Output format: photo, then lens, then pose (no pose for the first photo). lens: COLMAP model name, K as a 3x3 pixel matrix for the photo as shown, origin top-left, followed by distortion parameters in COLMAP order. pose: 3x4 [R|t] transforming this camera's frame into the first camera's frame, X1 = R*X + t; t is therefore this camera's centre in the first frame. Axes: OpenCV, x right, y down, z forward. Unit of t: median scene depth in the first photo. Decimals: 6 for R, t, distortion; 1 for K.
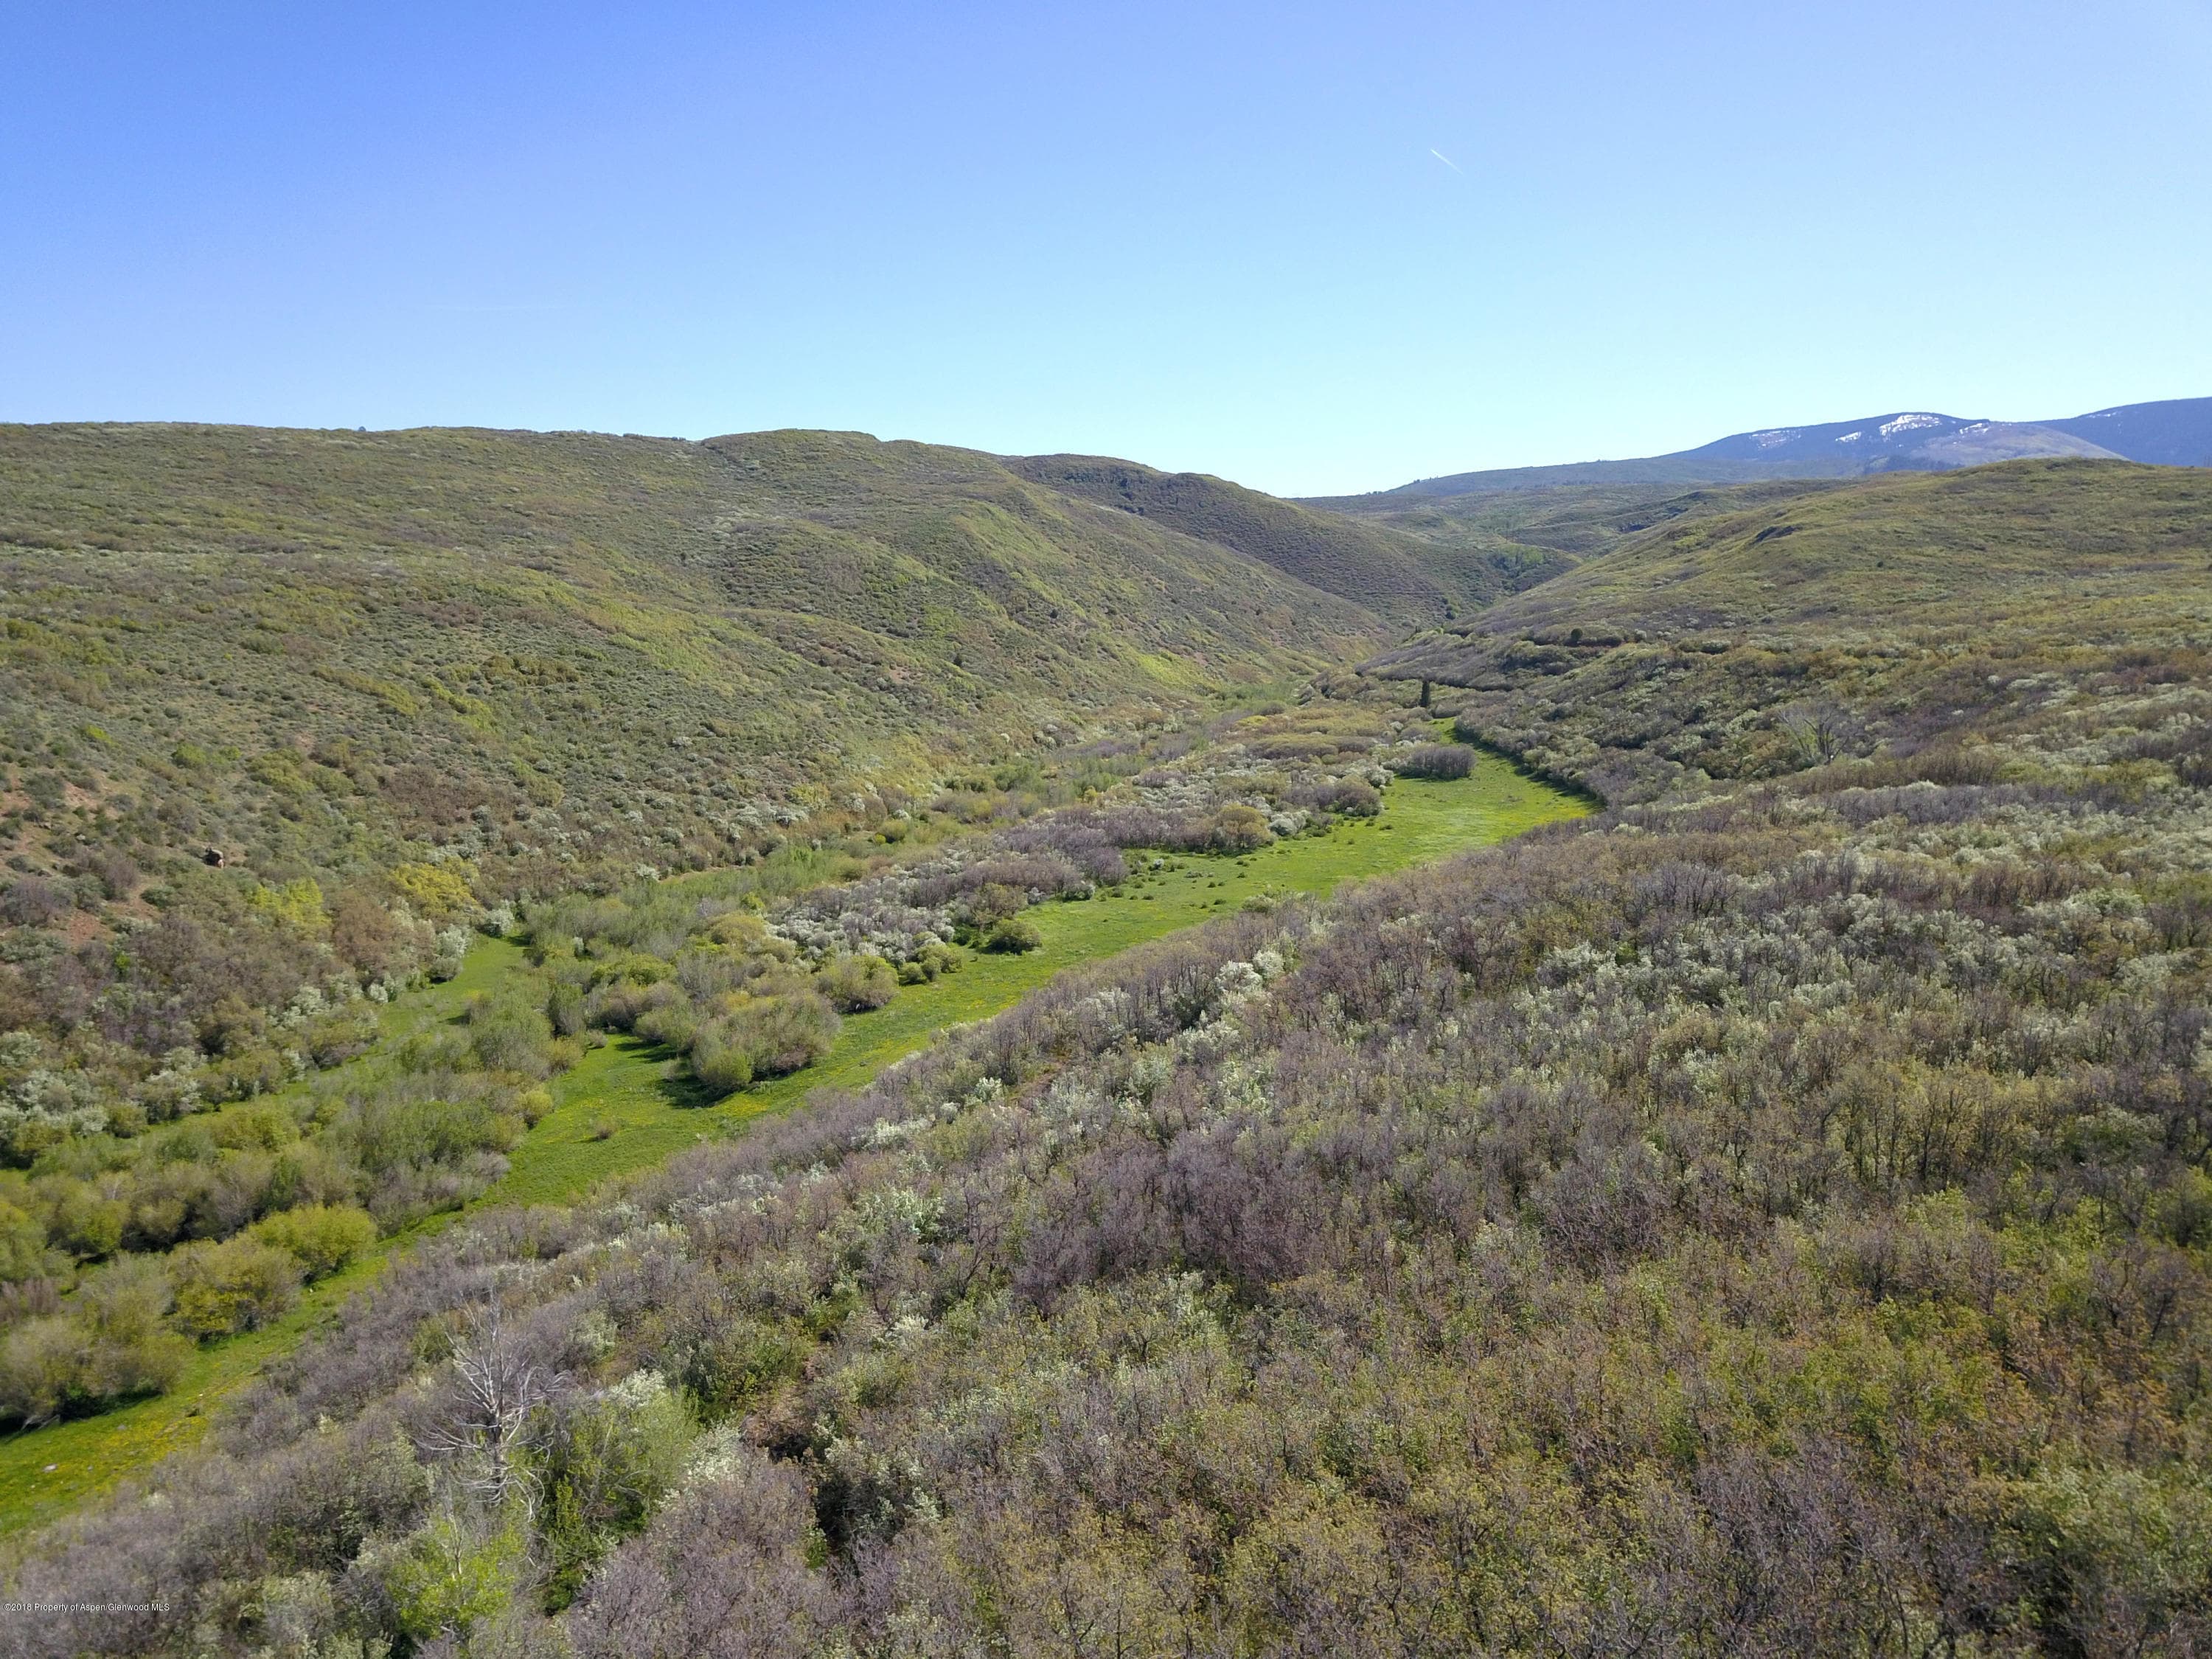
lens RADIAL K [[1678.1, 0, 1102.7], [0, 1678.1, 848.4], [0, 0, 1]] dist [0.010366, -0.007530]
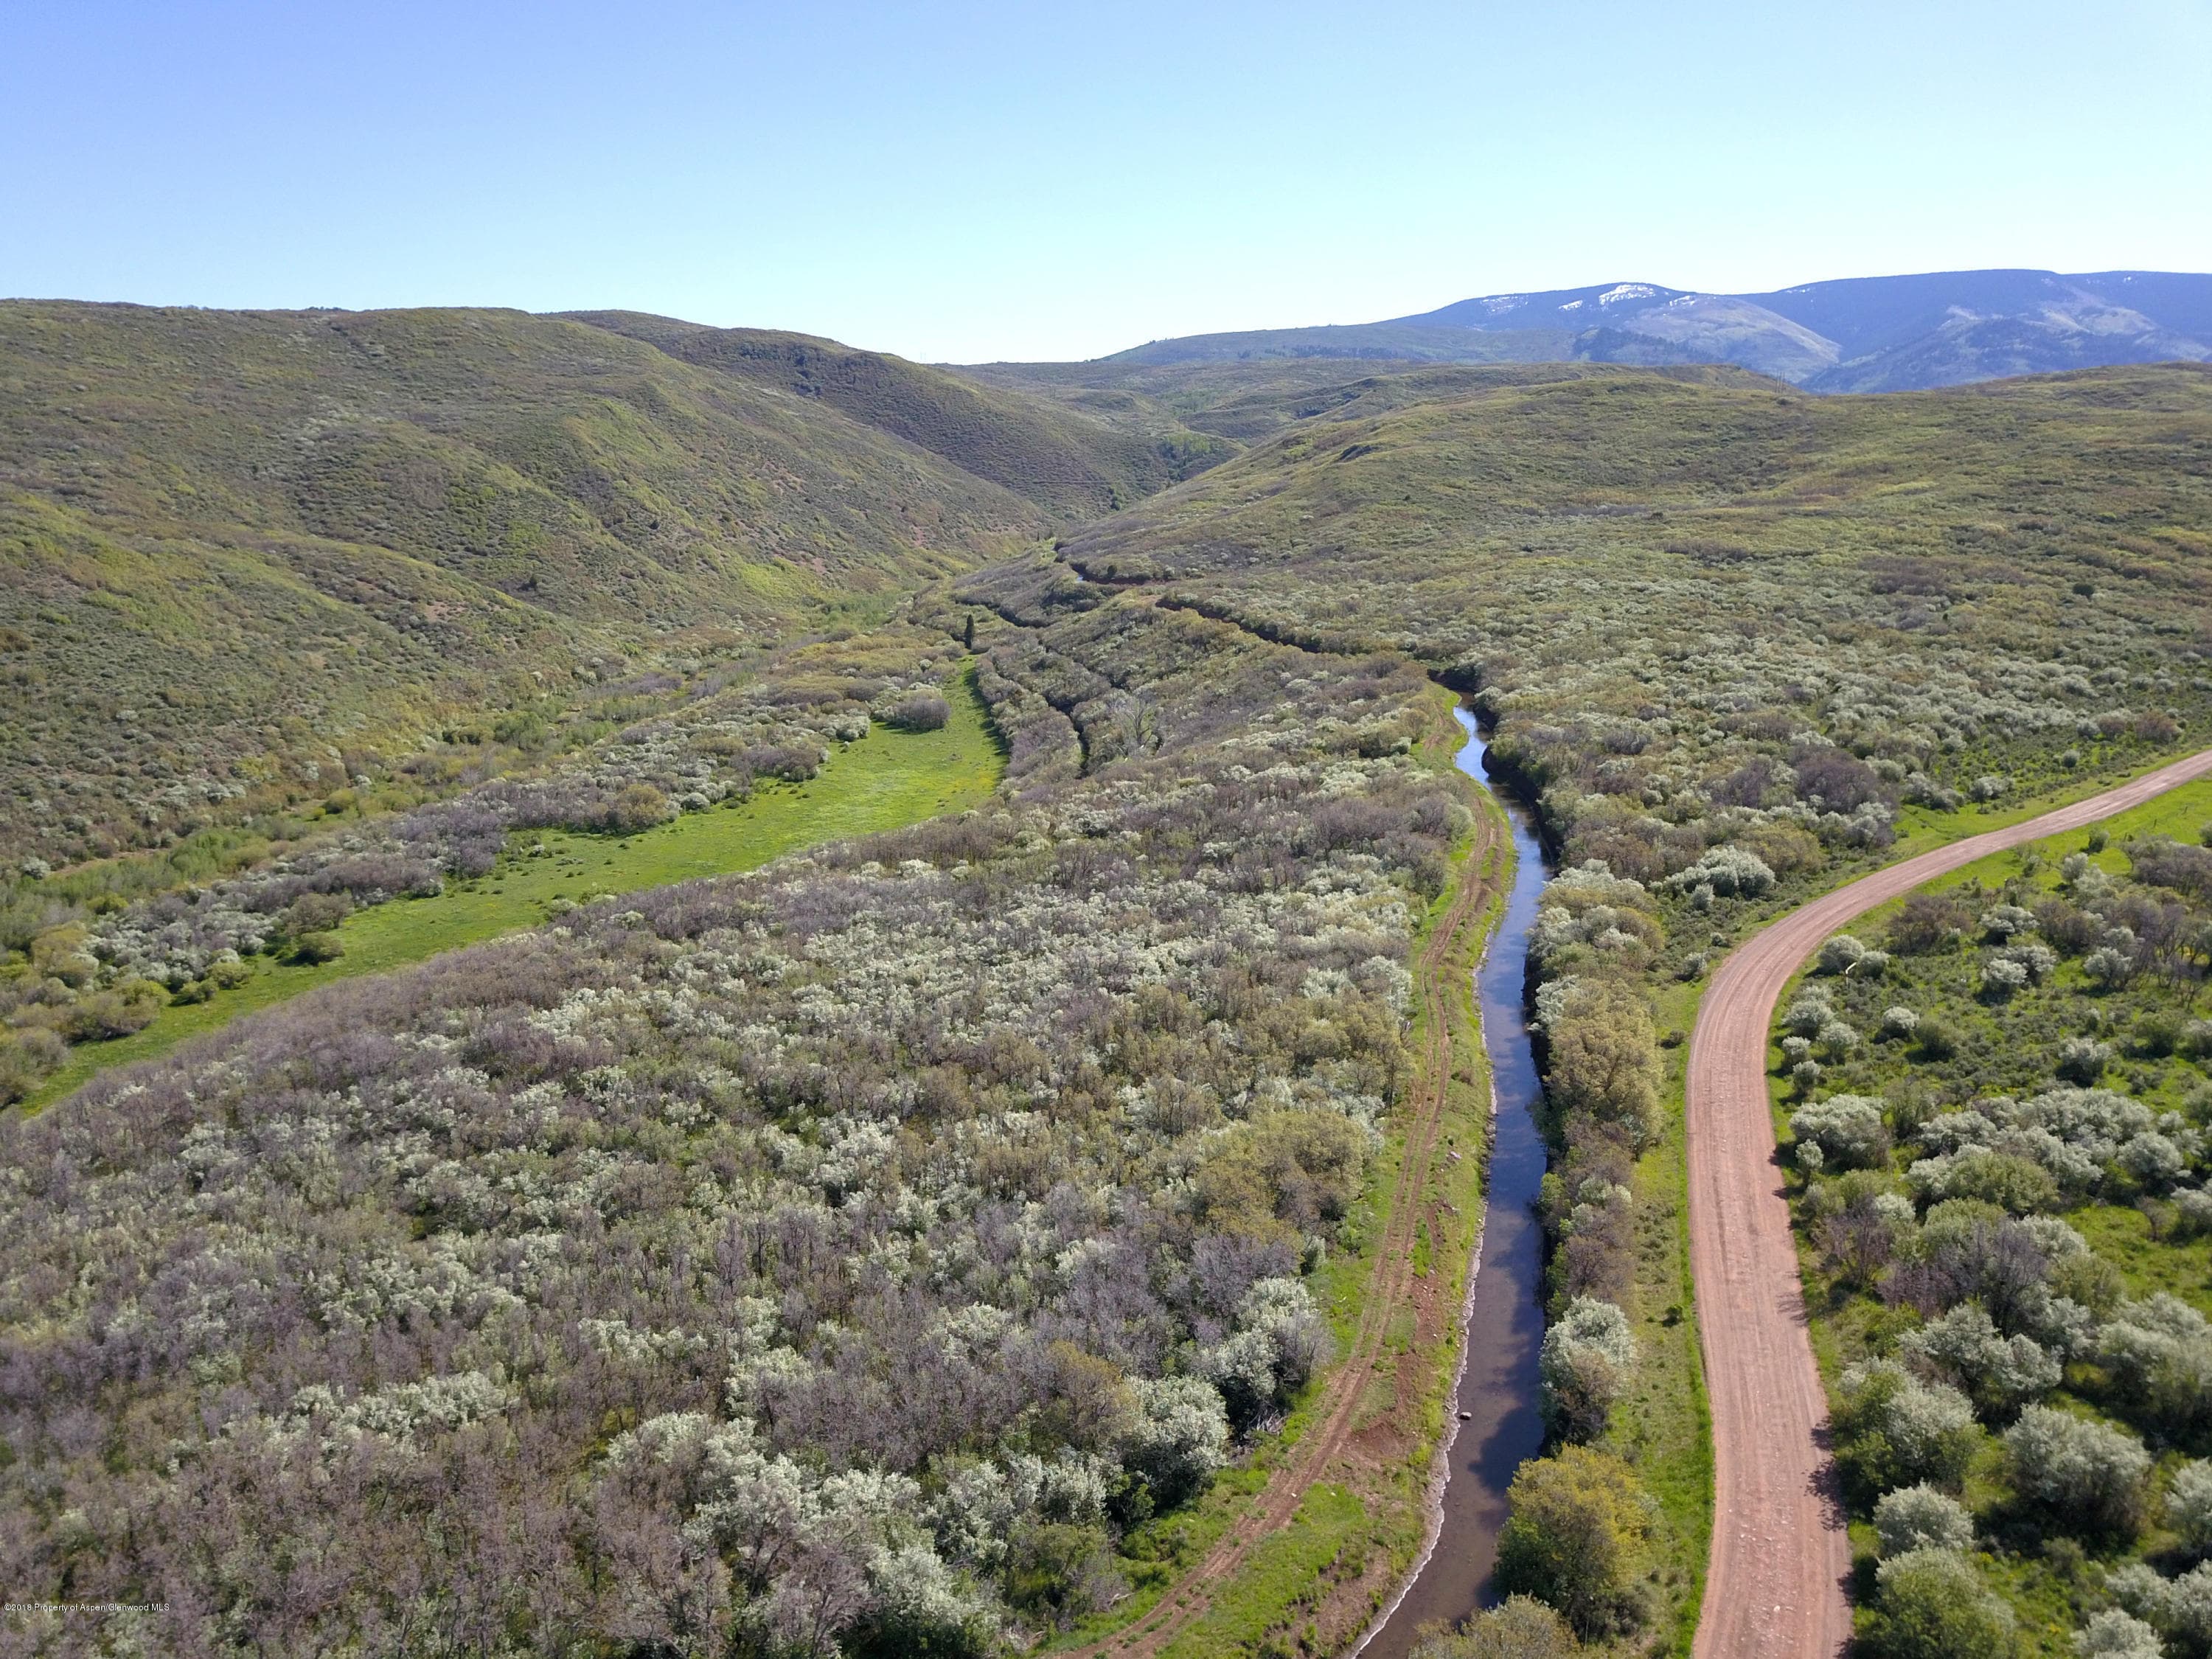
lens RADIAL K [[1678.1, 0, 1093.7], [0, 1678.1, 820.5], [0, 0, 1]] dist [0.010366, -0.007530]
pose [[0.990454, -0.015602, 0.136961, 0.139653], [0.006056, 0.997540, 0.069842, -0.048622], [-0.137714, -0.068346, 0.988111, -0.076188]]
